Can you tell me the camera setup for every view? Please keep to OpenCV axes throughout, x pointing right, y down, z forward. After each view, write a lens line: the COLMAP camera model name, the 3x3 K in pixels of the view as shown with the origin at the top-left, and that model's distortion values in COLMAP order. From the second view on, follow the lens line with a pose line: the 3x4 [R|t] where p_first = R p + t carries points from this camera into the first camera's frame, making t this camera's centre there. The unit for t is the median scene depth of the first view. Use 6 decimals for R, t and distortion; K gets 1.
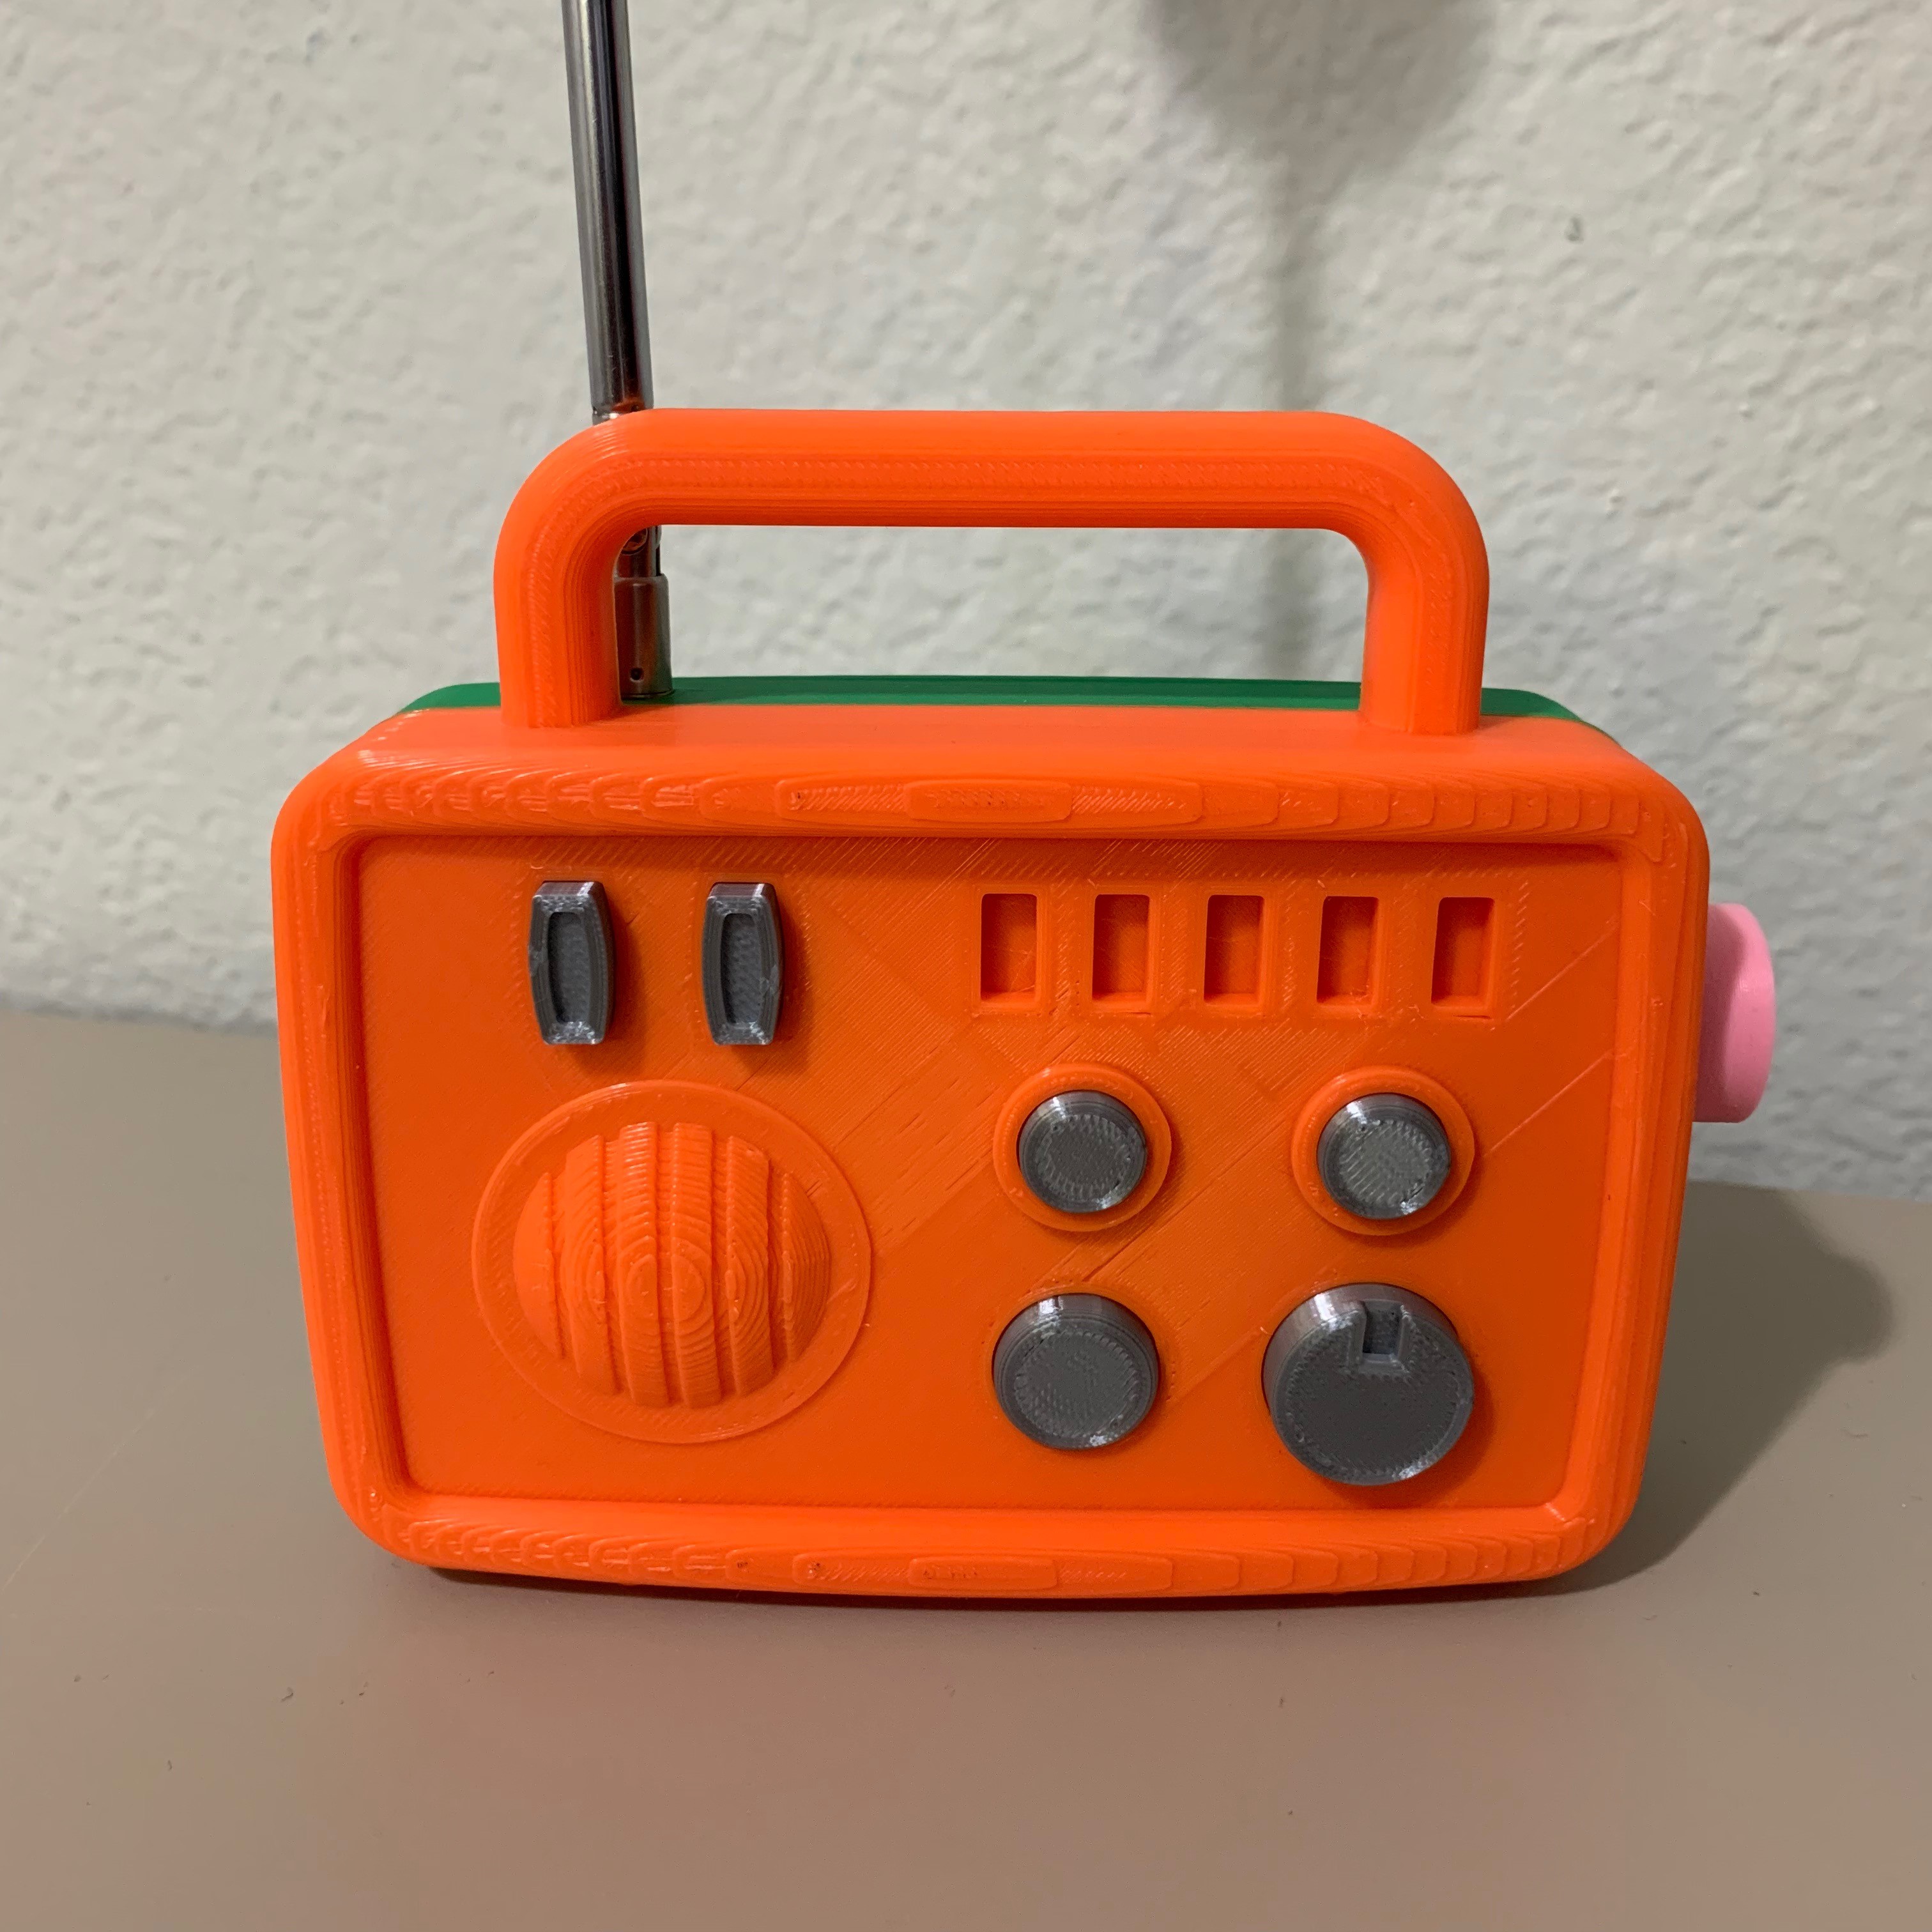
lens RADIAL K [[2051.5, 0, 959.2], [0, 2051.5, 982.9], [0, 0, 1]] dist [-0.018169, 0.000000]
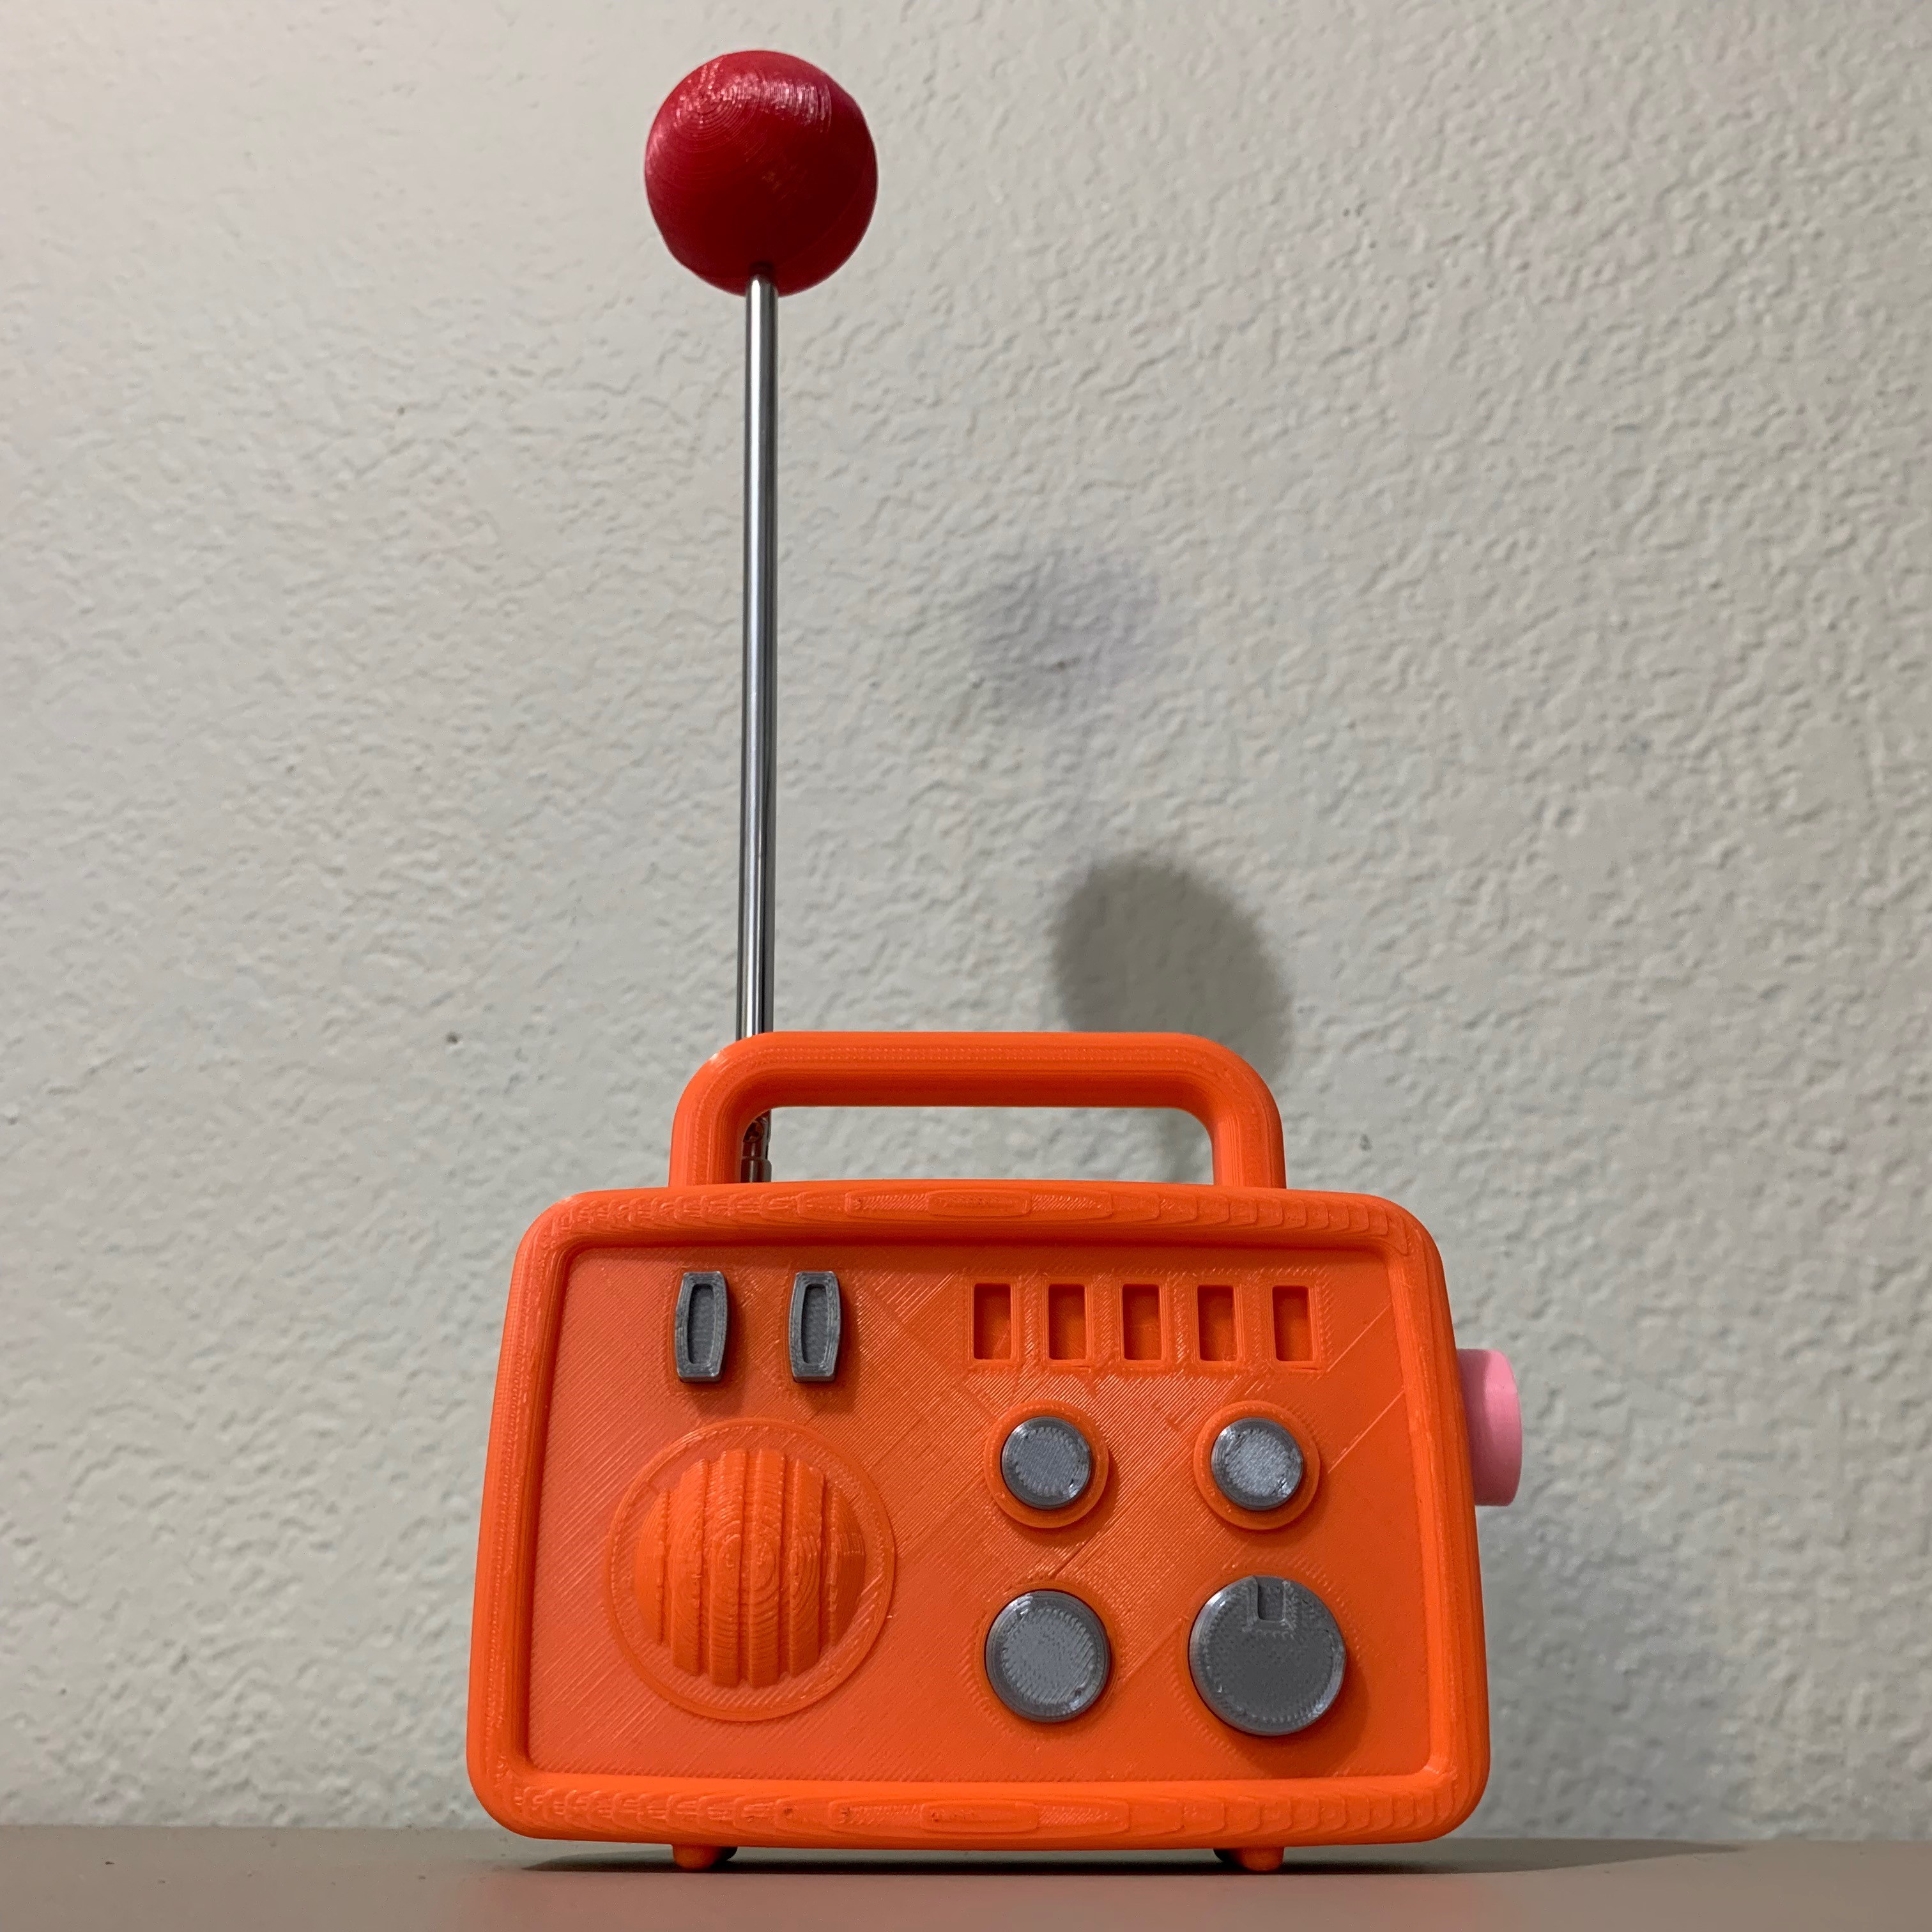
lens RADIAL K [[2051.5, 0, 953.8], [0, 2051.5, 958.8], [0, 0, 1]] dist [-0.018169, 0.000000]
pose [[0.999929, 0.004482, 0.011051, -0.013944], [0.003855, 0.755476, -0.655165, 0.498326], [-0.011285, 0.655161, 0.755405, -0.203217]]
